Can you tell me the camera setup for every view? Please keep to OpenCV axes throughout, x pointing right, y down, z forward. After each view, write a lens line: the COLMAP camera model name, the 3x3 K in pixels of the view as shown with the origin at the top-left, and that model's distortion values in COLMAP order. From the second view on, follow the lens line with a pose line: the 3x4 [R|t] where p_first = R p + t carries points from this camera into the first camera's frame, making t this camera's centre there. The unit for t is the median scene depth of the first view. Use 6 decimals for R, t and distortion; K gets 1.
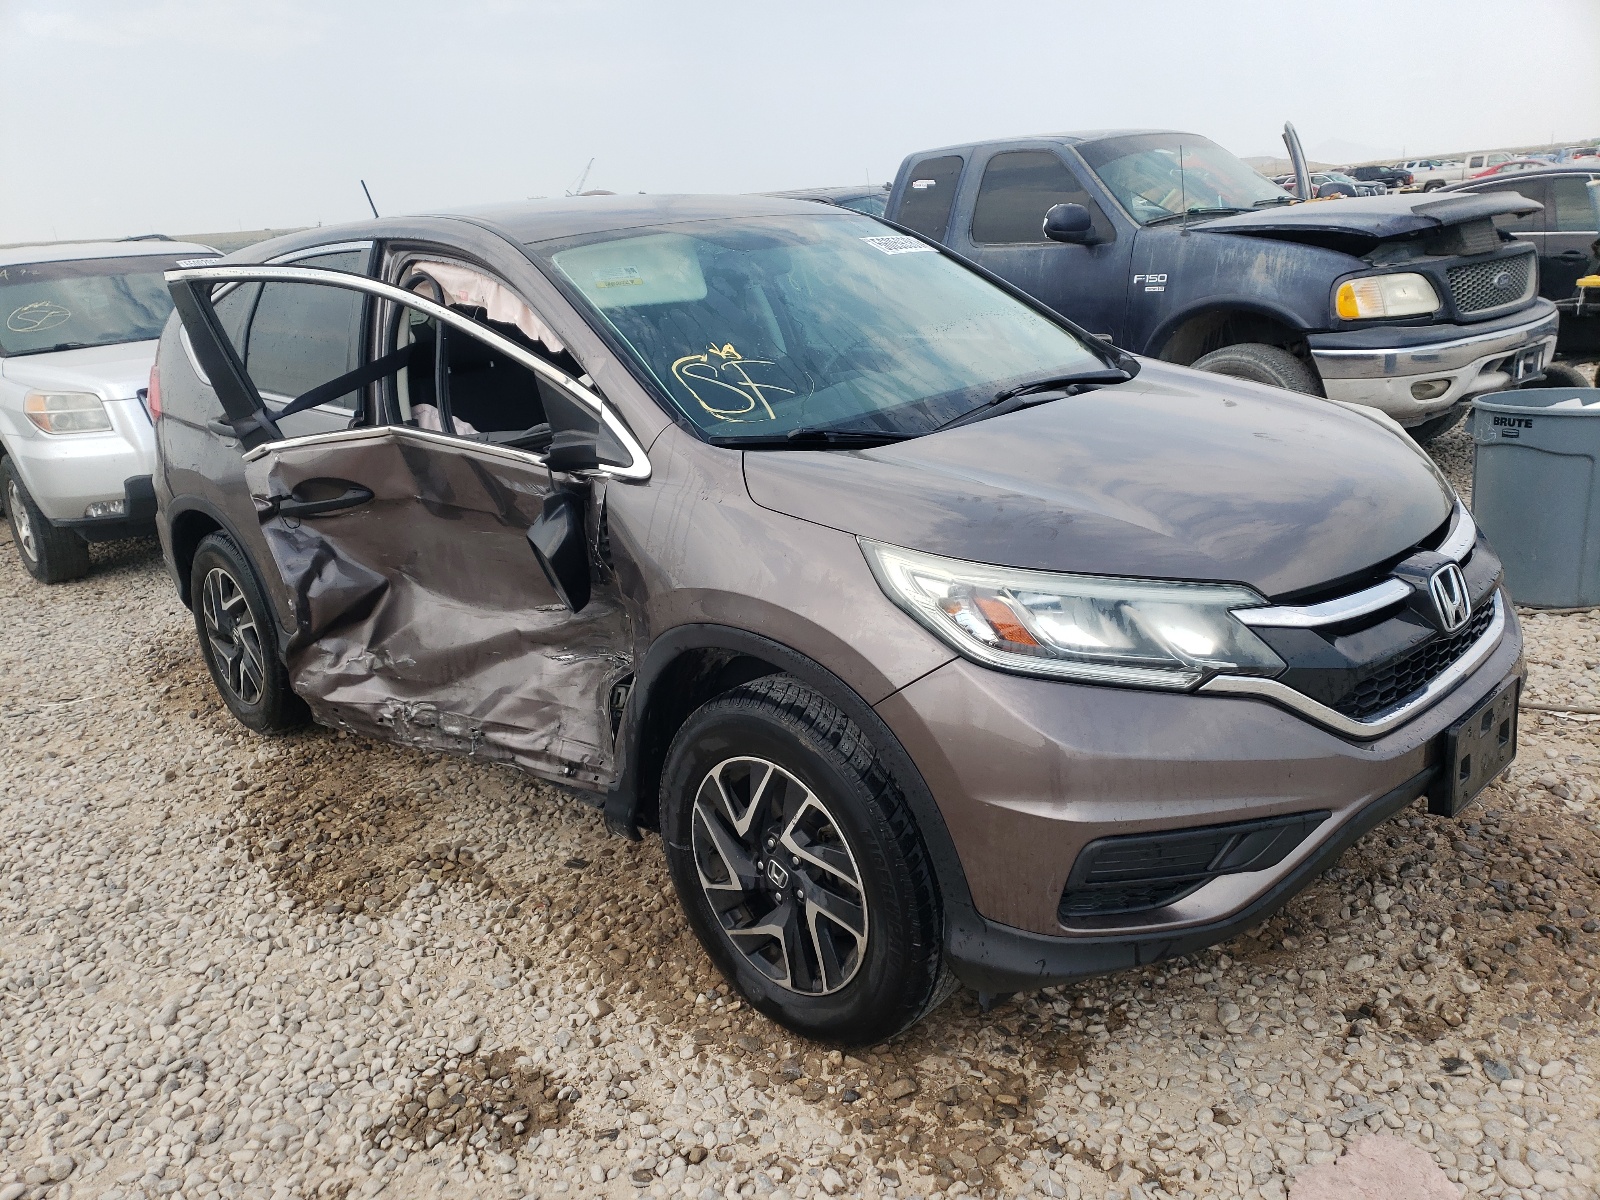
lens RADIAL K [[1219.2, 0, 800.0], [0, 1219.2, 600.0], [0, 0, 1]] dist [0.032801, -0.001624]
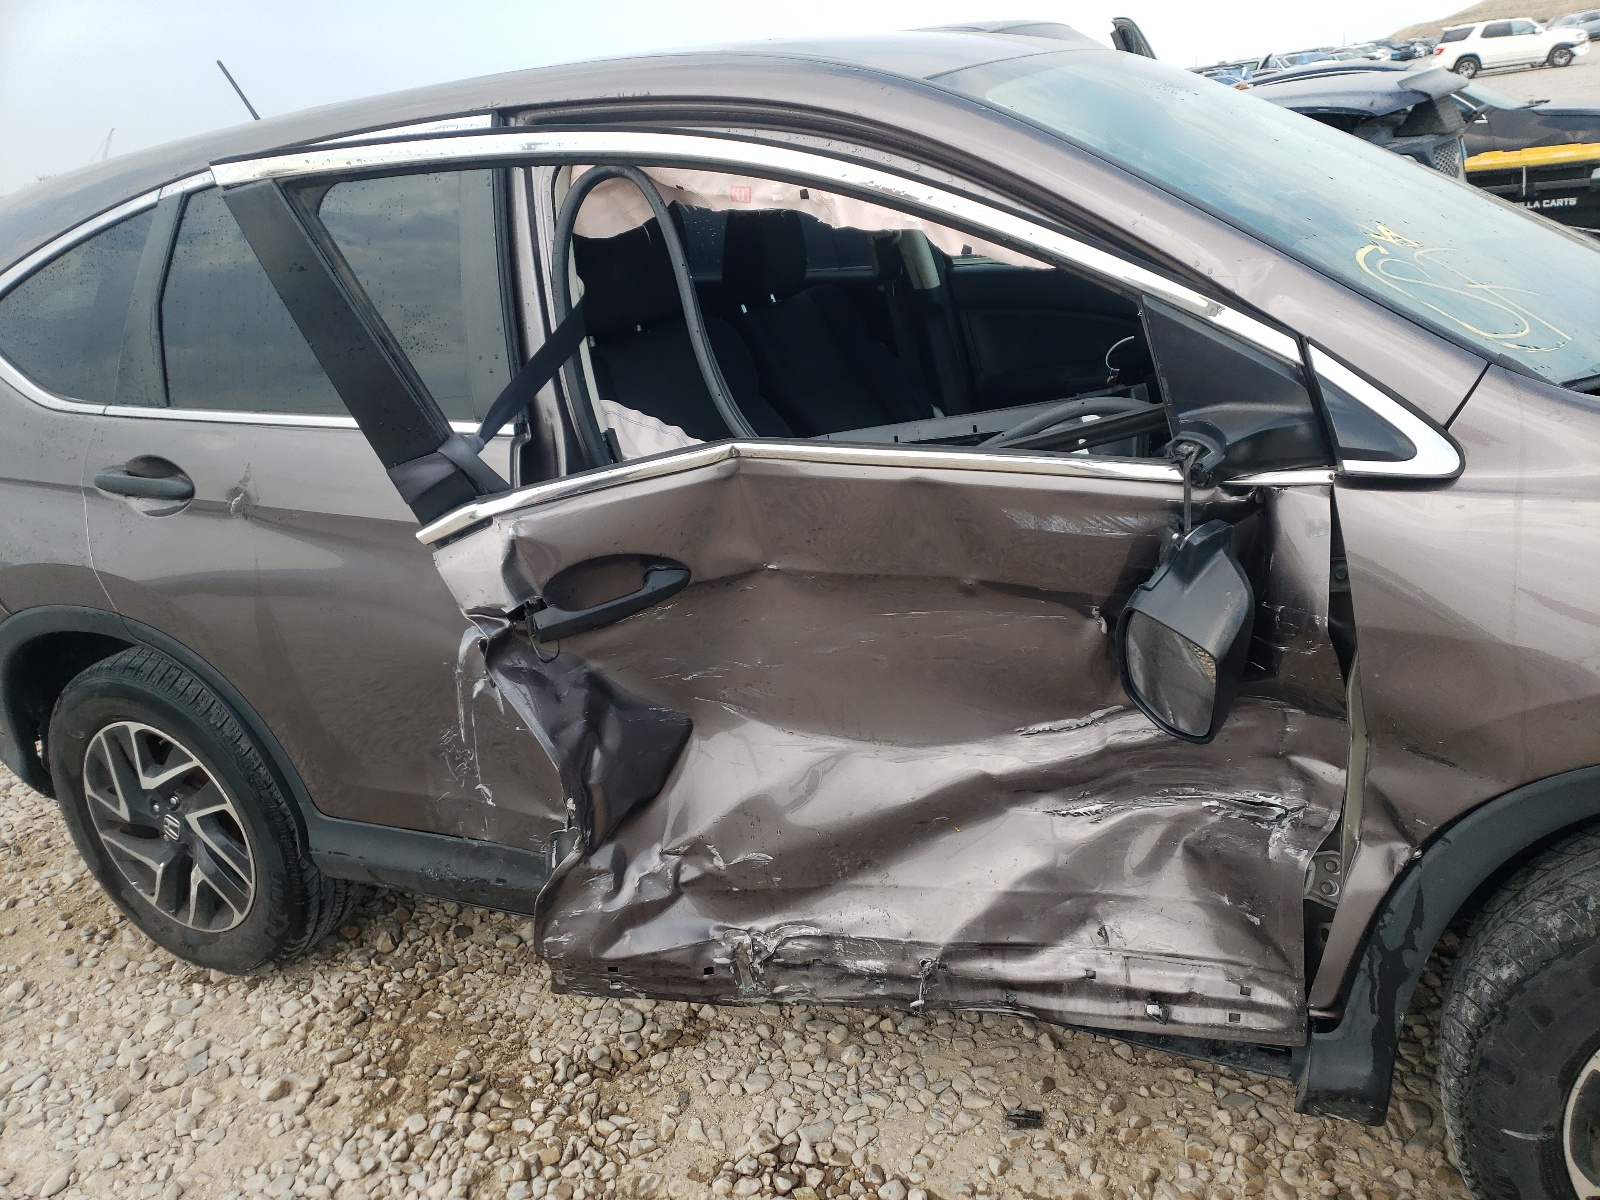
lens RADIAL K [[1205.5, 0, 800.0], [0, 1205.5, 600.0], [0, 0, 1]] dist [0.050641, 0.000231]
pose [[0.947144, -0.149609, 0.283787, -0.447925], [0.140274, 0.988690, 0.053059, -0.095216], [-0.288515, -0.010446, 0.957418, 0.476052]]
